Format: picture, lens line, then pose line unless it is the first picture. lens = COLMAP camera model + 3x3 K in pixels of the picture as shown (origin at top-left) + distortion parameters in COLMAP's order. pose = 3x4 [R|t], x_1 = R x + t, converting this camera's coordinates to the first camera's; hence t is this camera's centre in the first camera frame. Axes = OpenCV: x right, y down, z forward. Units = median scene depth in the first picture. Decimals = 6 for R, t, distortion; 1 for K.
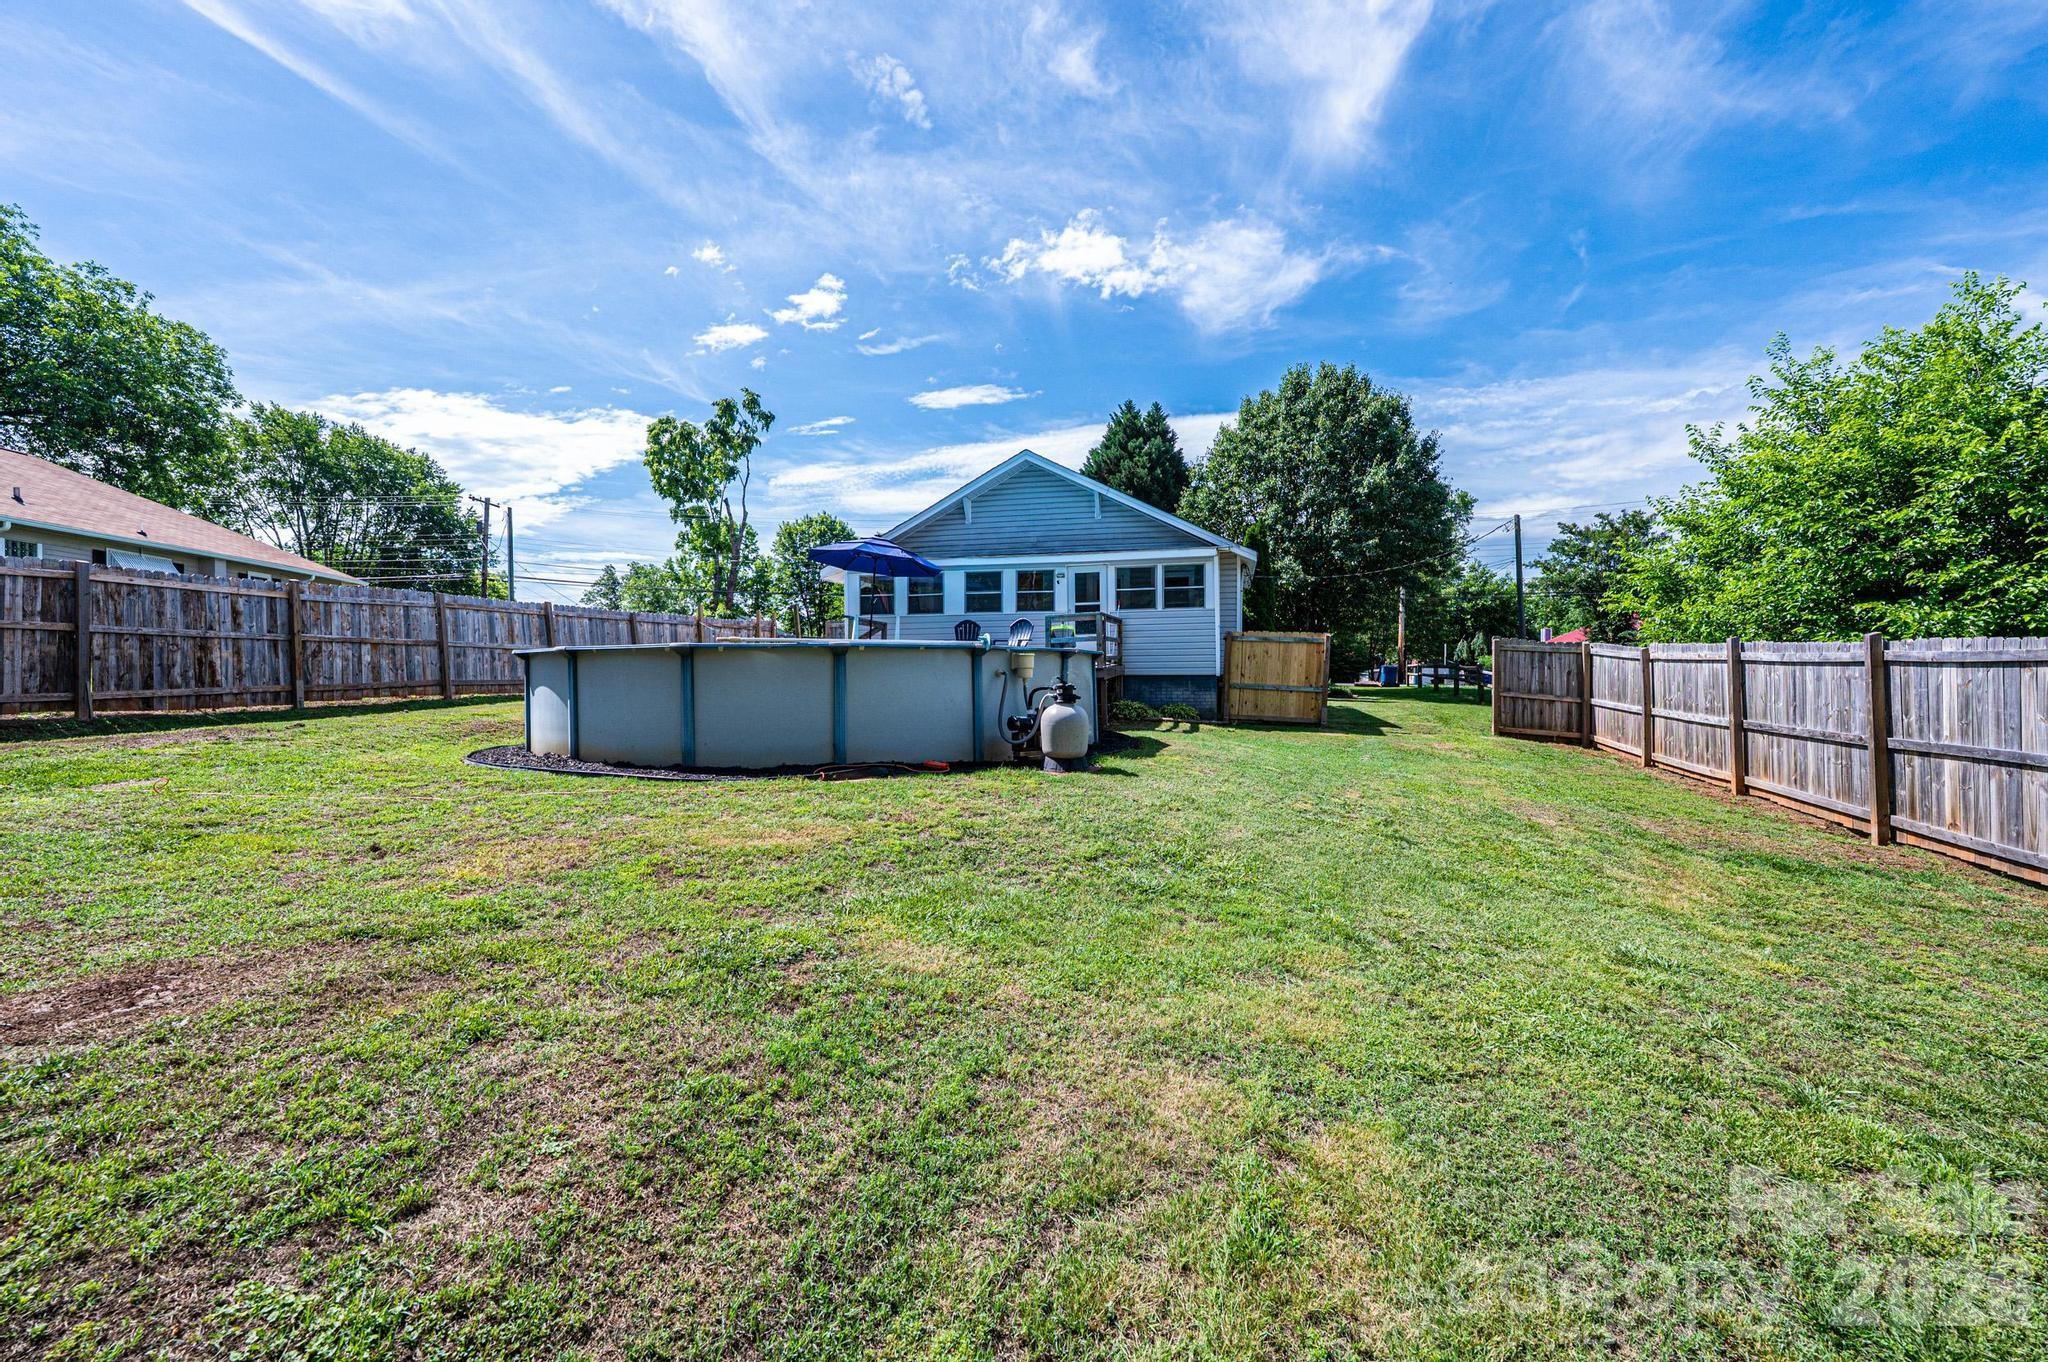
lens RADIAL K [[818.3, 0, 1028.6], [0, 818.3, 678.0], [0, 0, 1]] dist [-0.003567, -0.000482]
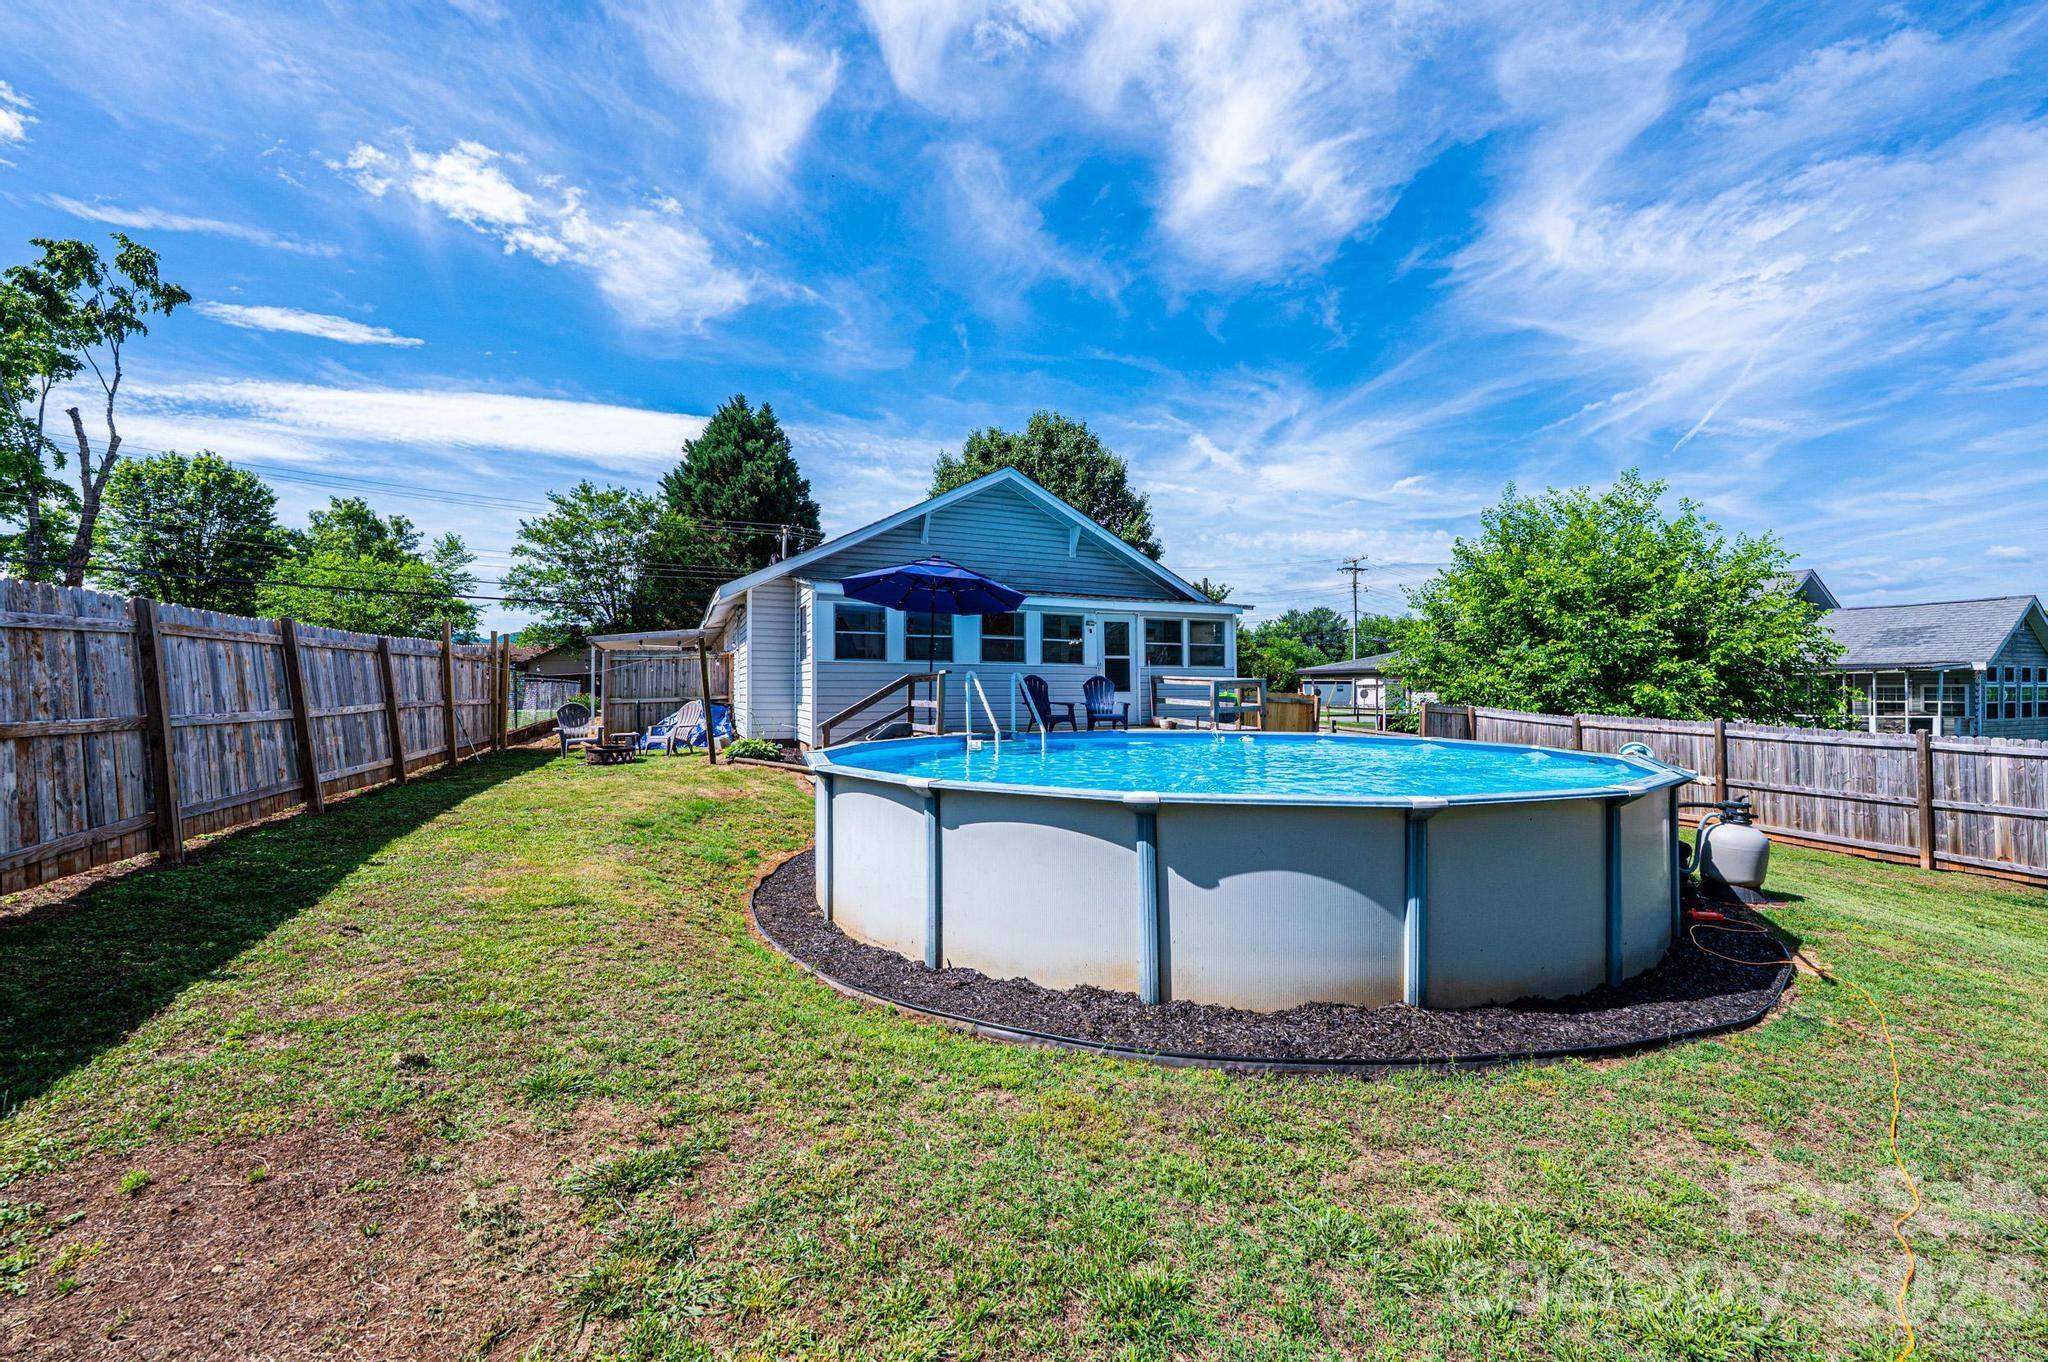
lens RADIAL K [[818.3, 0, 986.1], [0, 818.3, 667.5], [0, 0, 1]] dist [-0.003567, -0.000482]
pose [[0.795346, 0.021159, 0.605786, -0.195253], [-0.005359, 0.999597, -0.027878, -0.018692], [-0.606132, 0.018926, 0.795139, 0.132564]]
